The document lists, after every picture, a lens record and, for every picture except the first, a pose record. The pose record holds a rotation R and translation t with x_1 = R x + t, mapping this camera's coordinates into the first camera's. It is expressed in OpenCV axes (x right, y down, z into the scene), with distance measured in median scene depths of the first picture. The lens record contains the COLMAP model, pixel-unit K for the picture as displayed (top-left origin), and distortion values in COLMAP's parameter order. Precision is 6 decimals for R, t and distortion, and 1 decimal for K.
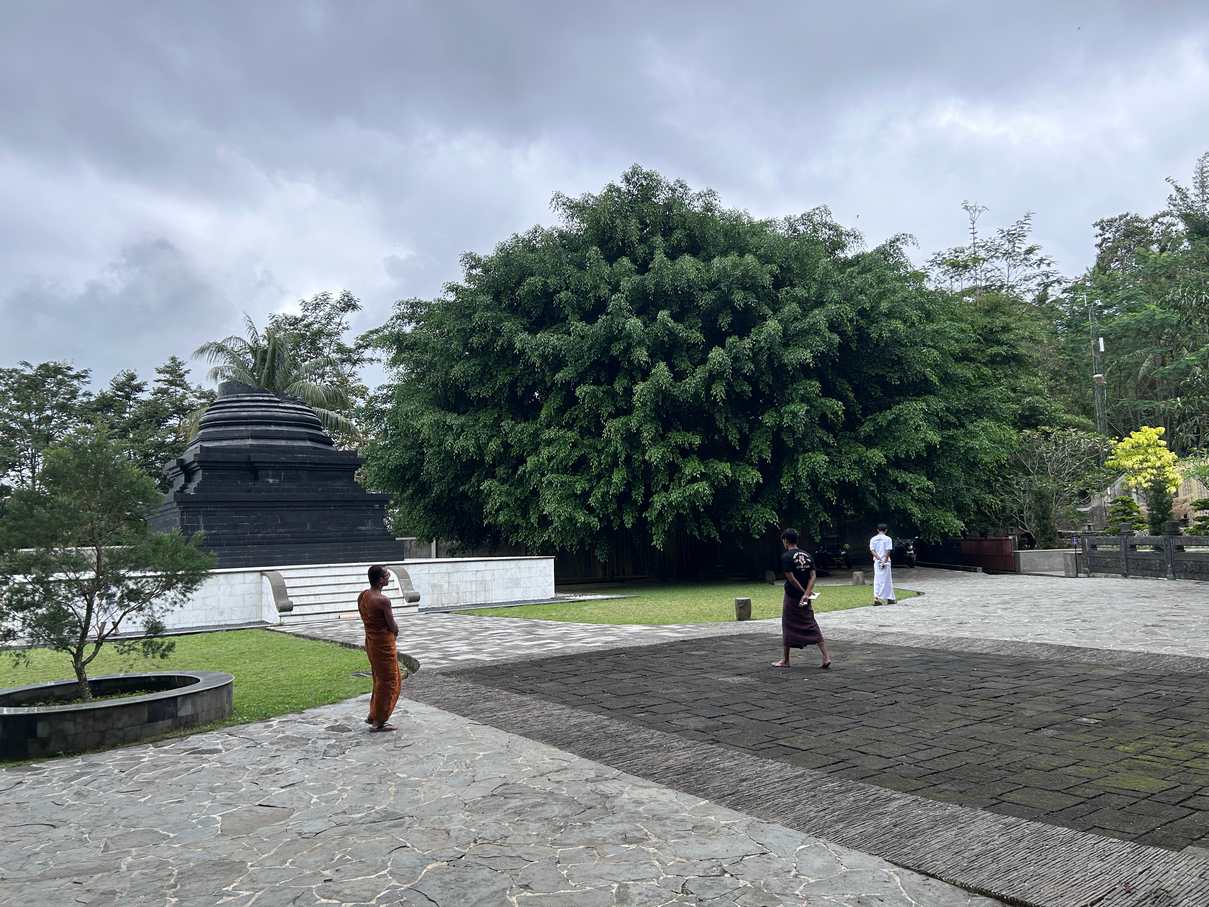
lens RADIAL K [[897.4, 0, 601.0], [0, 897.4, 464.2], [0, 0, 1]] dist [0.044025, -0.048065]
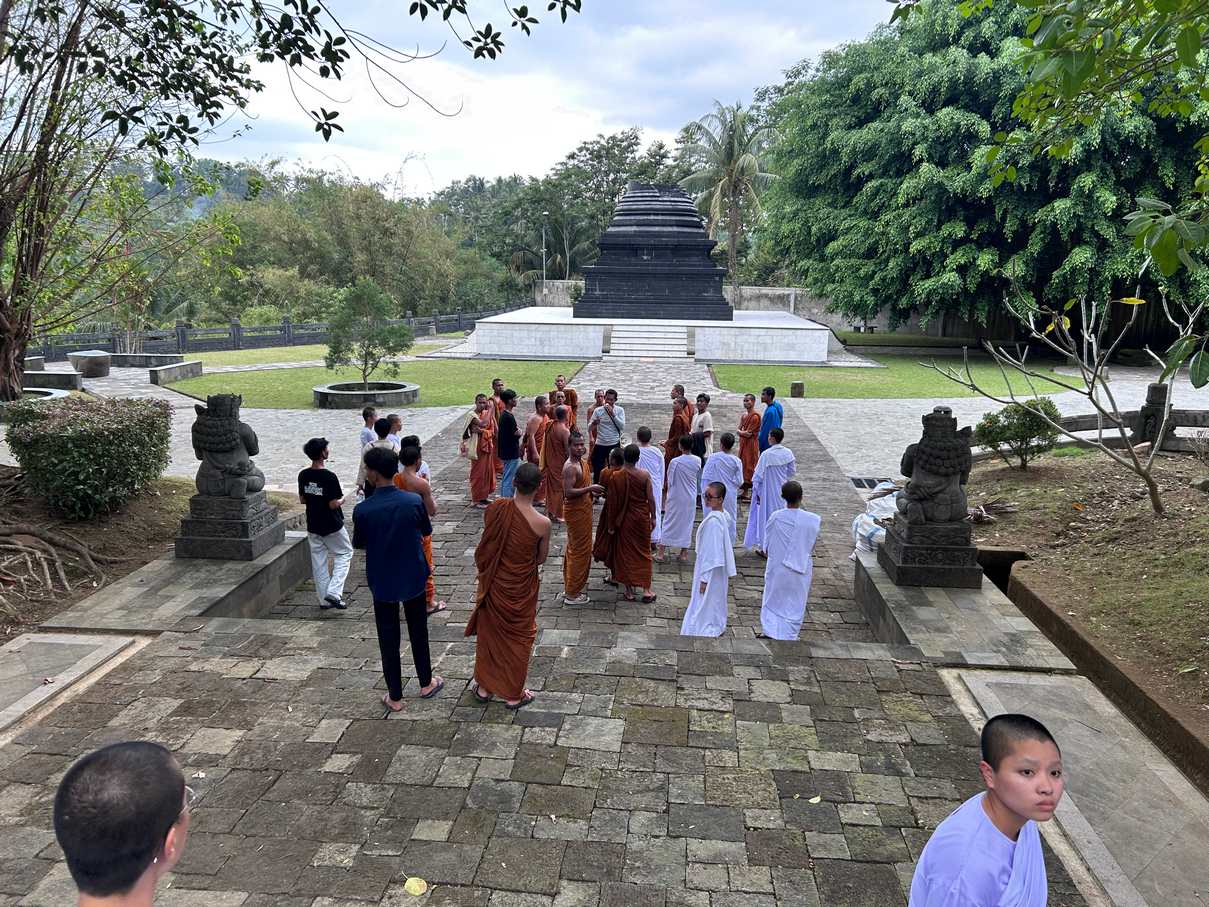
lens RADIAL K [[897.4, 0, 602.1], [0, 897.4, 463.6], [0, 0, 1]] dist [0.044025, -0.048065]
pose [[0.769450, 0.182684, -0.612025, 0.488210], [0.012371, 0.953781, 0.300249, -0.094072], [0.638588, -0.238598, 0.731626, -0.152966]]
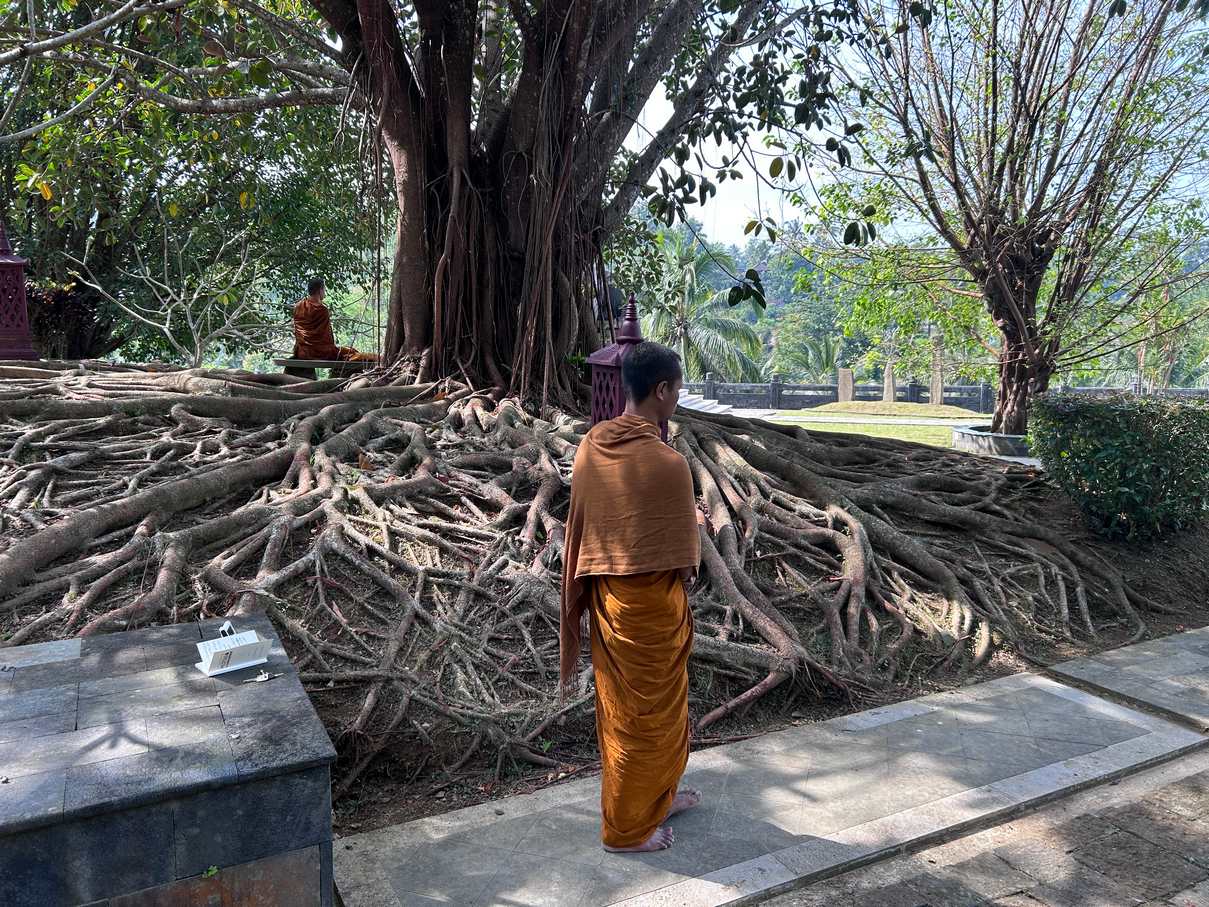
lens RADIAL K [[897.4, 0, 605.3], [0, 897.4, 451.9], [0, 0, 1]] dist [0.044025, -0.048065]
pose [[-0.123870, 0.156544, -0.979873, 0.391850], [0.089254, 0.985233, 0.146117, -0.049498], [0.988276, -0.069358, -0.136013, -0.134696]]
